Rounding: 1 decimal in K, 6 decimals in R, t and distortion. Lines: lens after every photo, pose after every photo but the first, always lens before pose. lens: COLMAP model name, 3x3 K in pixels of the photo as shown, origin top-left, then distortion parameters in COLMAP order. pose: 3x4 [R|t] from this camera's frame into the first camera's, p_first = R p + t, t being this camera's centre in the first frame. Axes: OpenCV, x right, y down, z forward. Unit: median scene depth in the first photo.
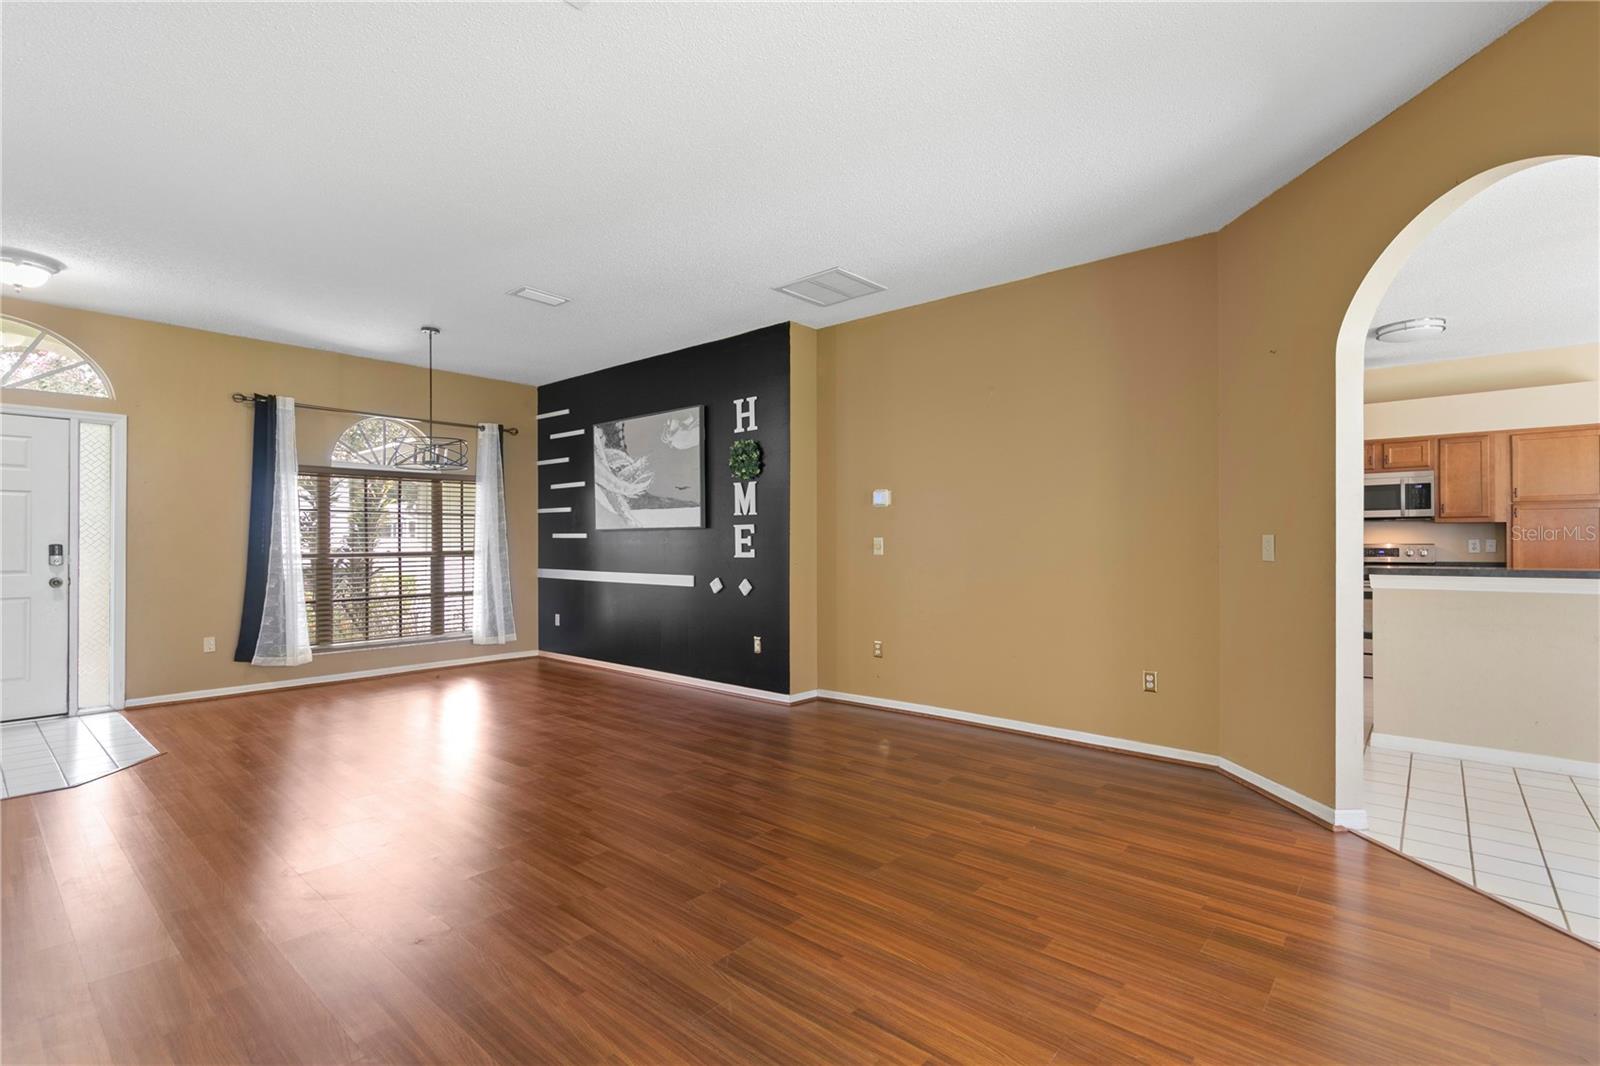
lens RADIAL K [[737.3, 0, 795.9], [0, 737.3, 539.3], [0, 0, 1]] dist [0.001030, -0.001174]
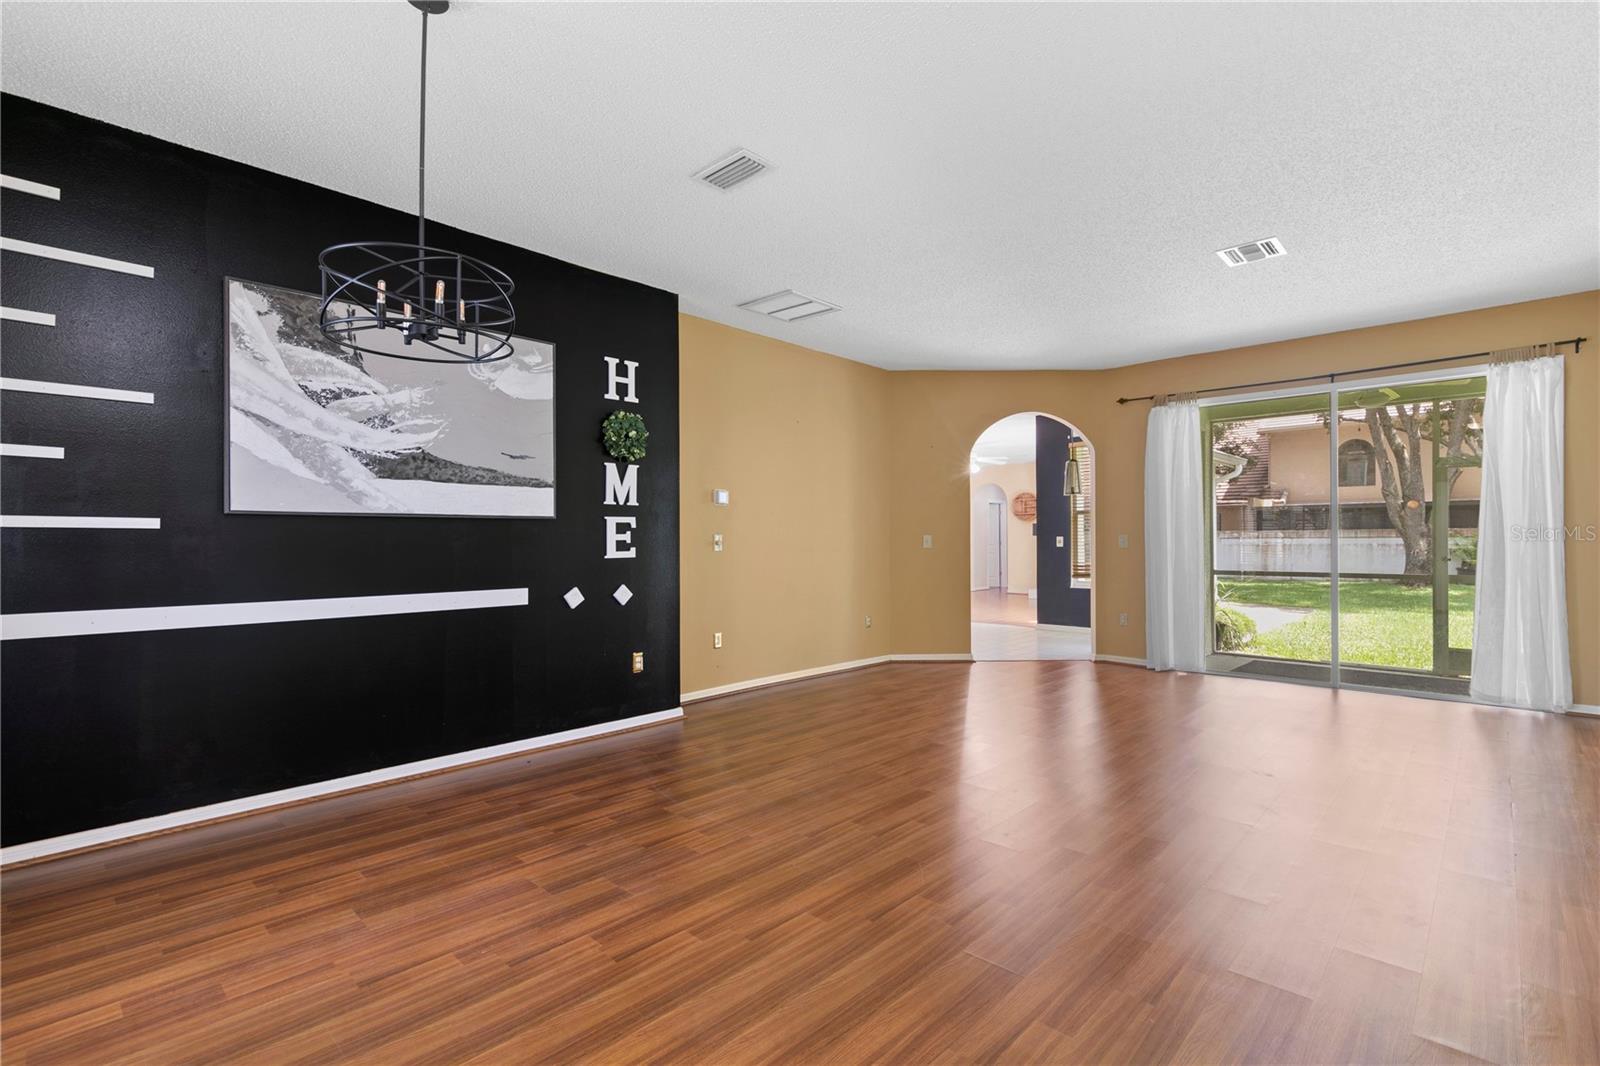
lens RADIAL K [[737.3, 0, 800.1], [0, 737.3, 536.3], [0, 0, 1]] dist [0.001030, -0.001174]
pose [[0.041873, 0.005817, 0.999106, -0.817620], [-0.001001, 0.999983, -0.005780, 0.005444], [-0.999122, -0.000758, 0.041878, 0.732182]]
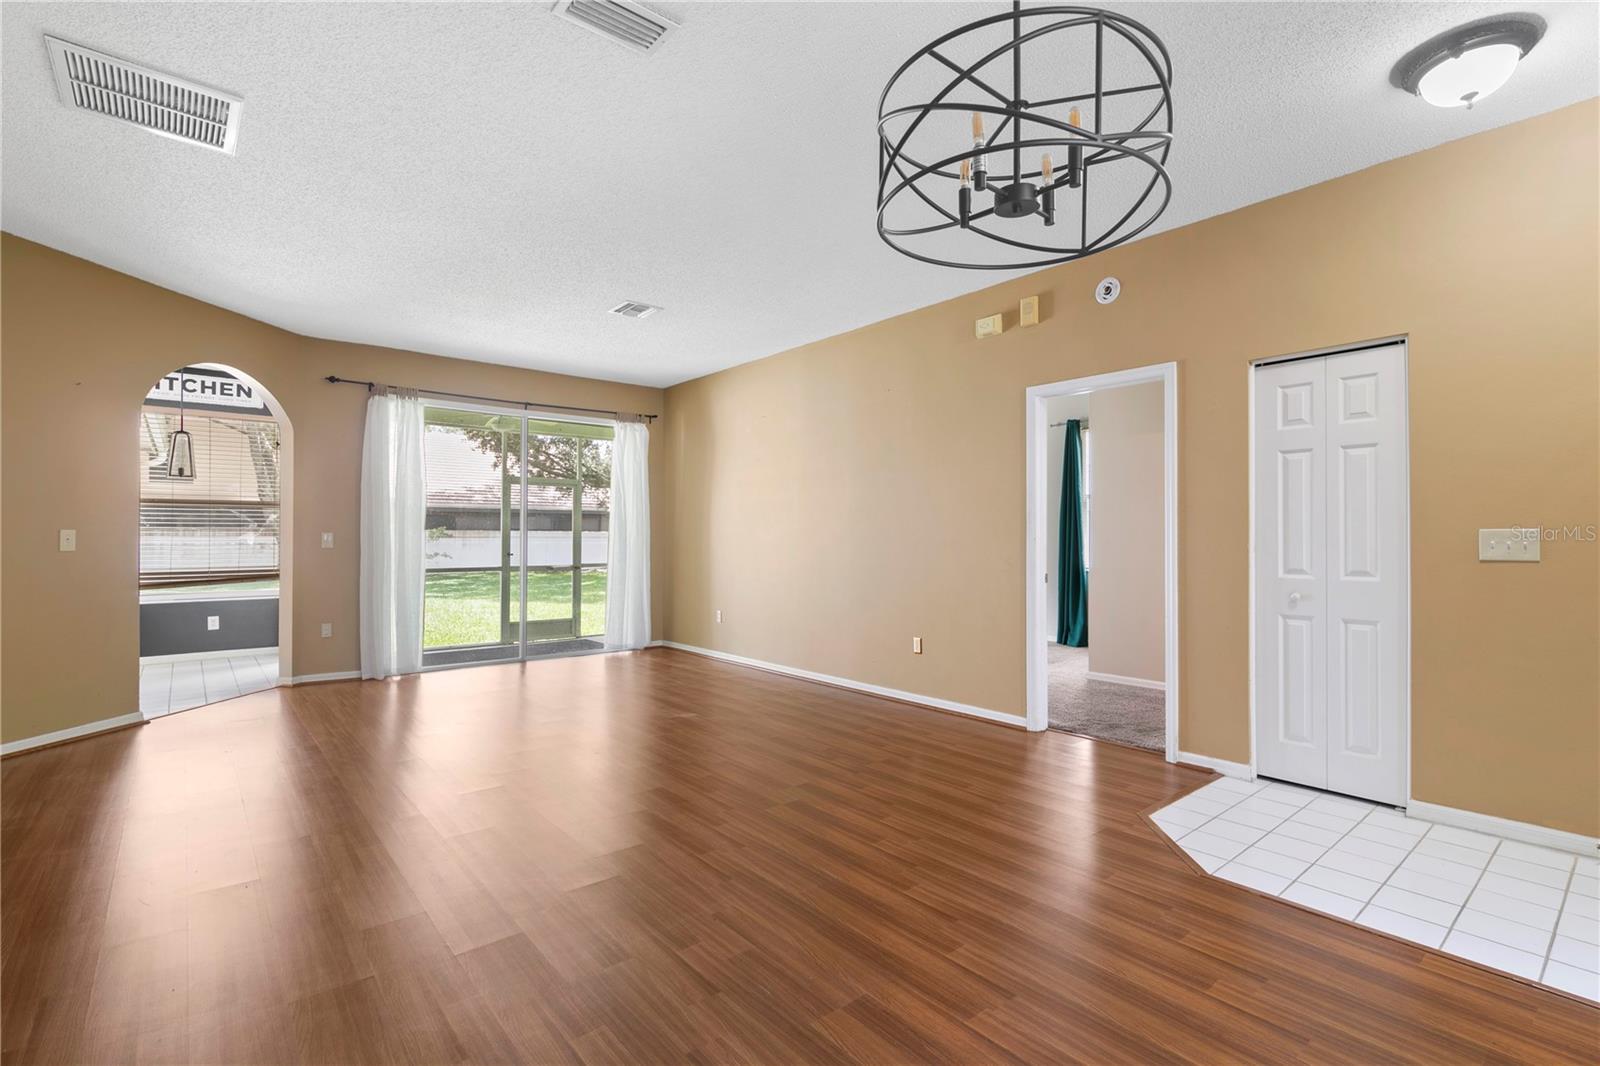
lens RADIAL K [[737.3, 0, 798.0], [0, 737.3, 530.5], [0, 0, 1]] dist [0.001030, -0.001174]
pose [[-0.986922, 0.002397, 0.161178, -0.433179], [0.000137, 0.999902, -0.014032, 0.006757], [-0.161196, -0.013826, -0.986826, 1.165086]]
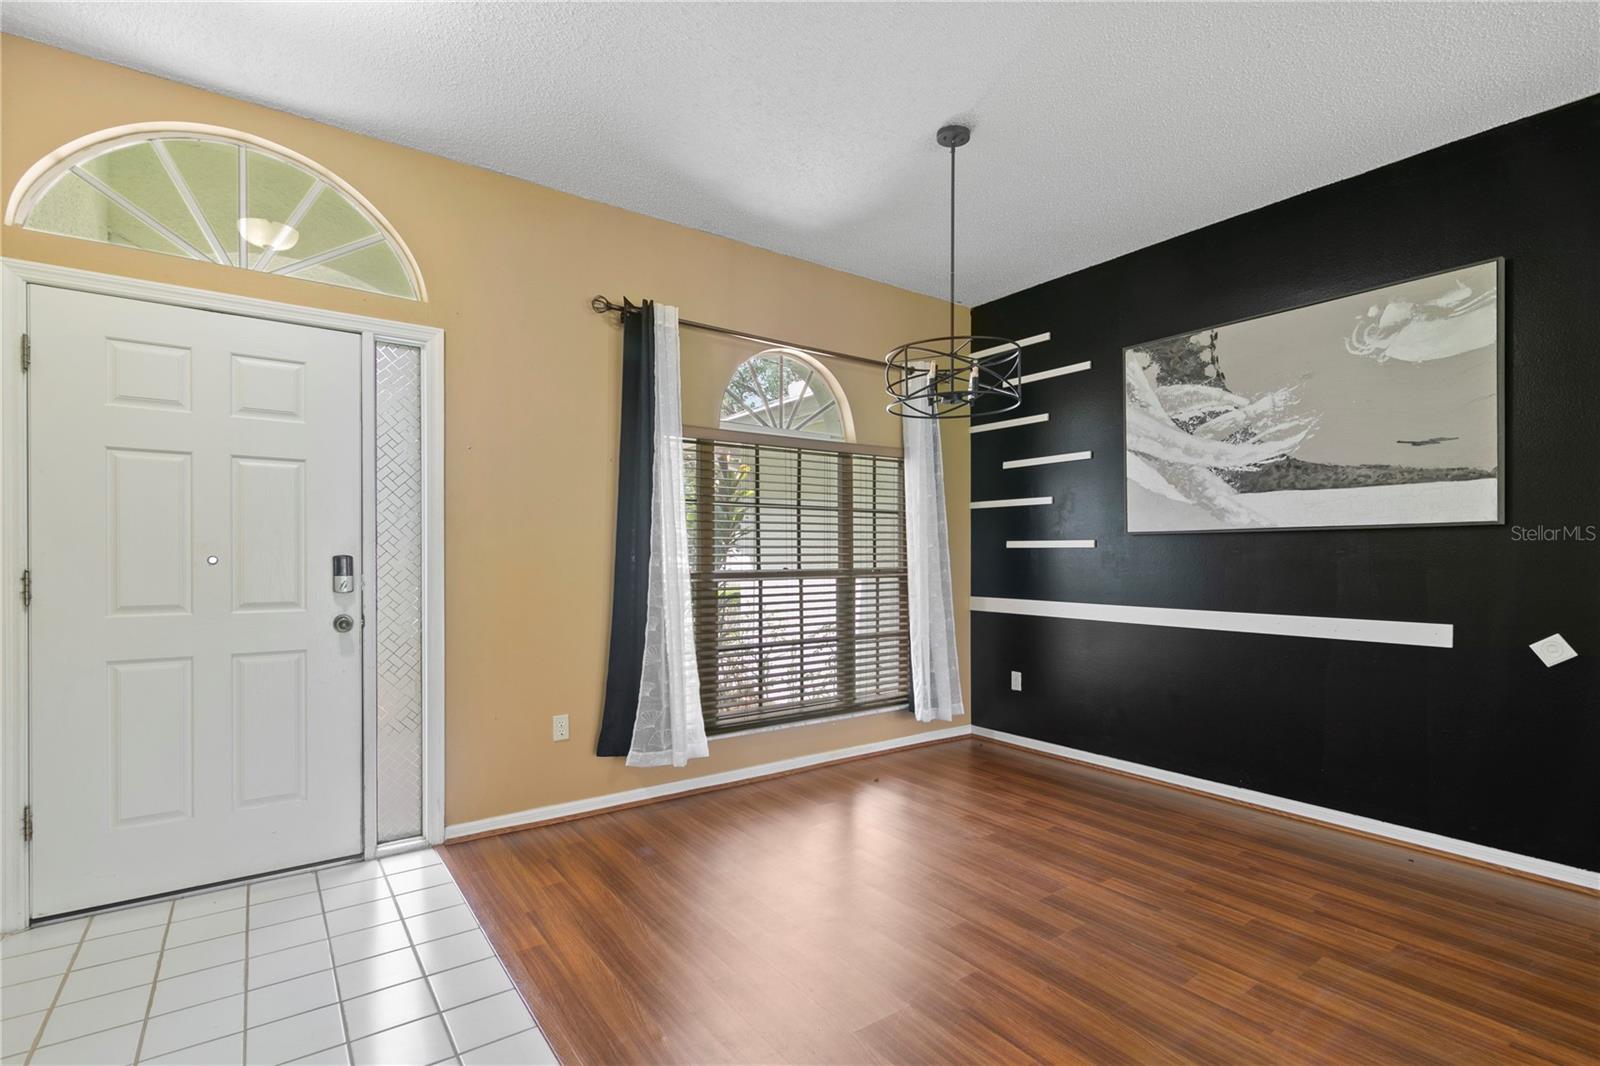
lens RADIAL K [[737.3, 0, 795.5], [0, 737.3, 562.9], [0, 0, 1]] dist [0.001030, -0.001174]
pose [[0.973083, 0.003904, -0.230422, -0.450370], [-0.001220, 0.999930, 0.011789, 0.004338], [0.230452, -0.011190, 0.973019, 0.445290]]
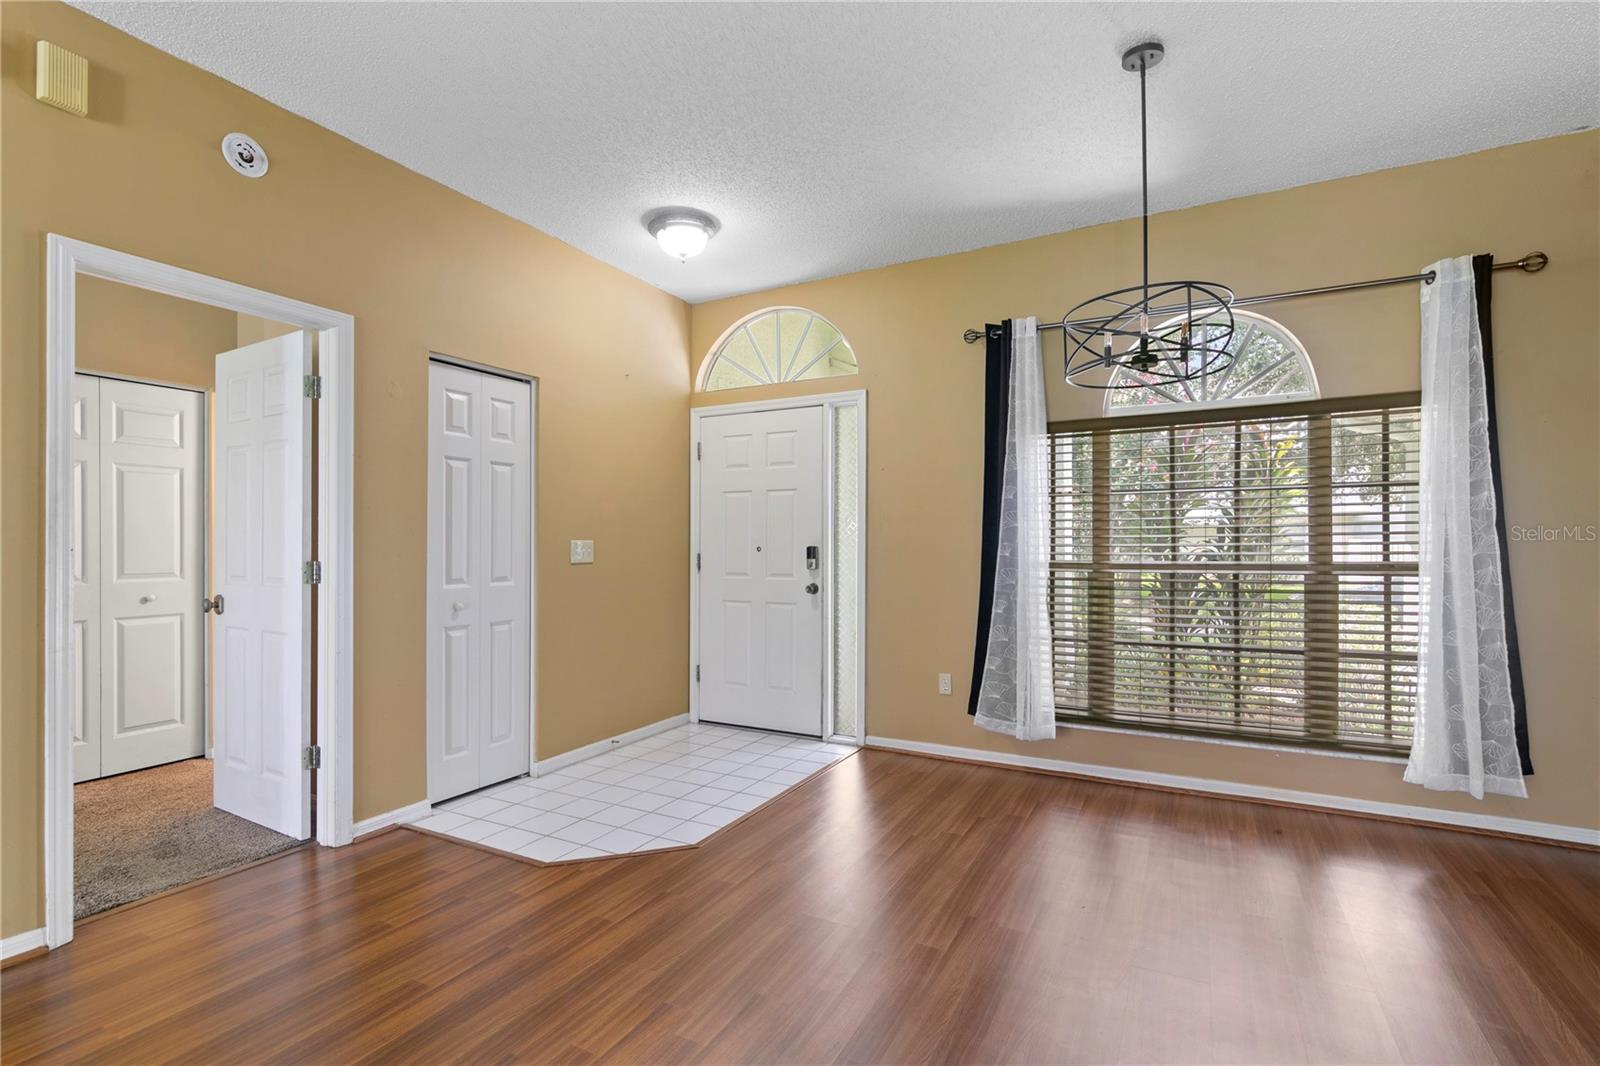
lens RADIAL K [[737.3, 0, 800.4], [0, 737.3, 543.2], [0, 0, 1]] dist [0.001030, -0.001174]
pose [[0.223651, -0.001848, -0.974667, -0.107667], [0.003942, 0.999992, -0.000992, 0.003178], [0.974661, -0.003620, 0.223657, 0.656964]]
